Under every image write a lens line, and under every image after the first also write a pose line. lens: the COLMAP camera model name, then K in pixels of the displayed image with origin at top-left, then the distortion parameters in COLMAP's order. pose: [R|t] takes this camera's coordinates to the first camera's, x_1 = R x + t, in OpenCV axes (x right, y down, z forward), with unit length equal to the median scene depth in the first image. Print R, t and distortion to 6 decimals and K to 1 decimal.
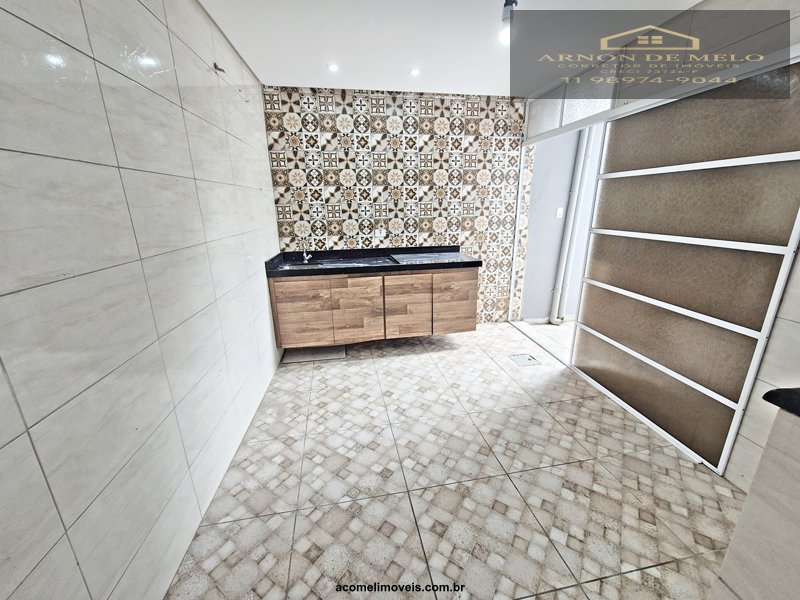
lens RADIAL K [[328.6, 0, 395.2], [0, 328.6, 299.1], [0, 0, 1]] dist [-0.000073, -0.000062]
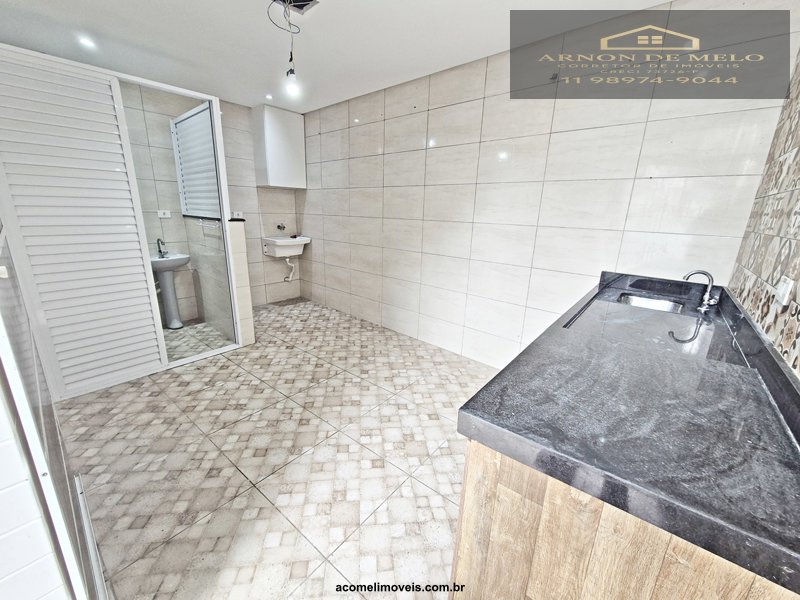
lens RADIAL K [[328.6, 0, 400.1], [0, 328.6, 298.4], [0, 0, 1]] dist [-0.000073, -0.000062]
pose [[-0.755076, 0.164148, -0.634757, 0.725337], [-0.198667, 0.865353, 0.460104, -0.479971], [0.624814, 0.473519, -0.620796, 1.795217]]
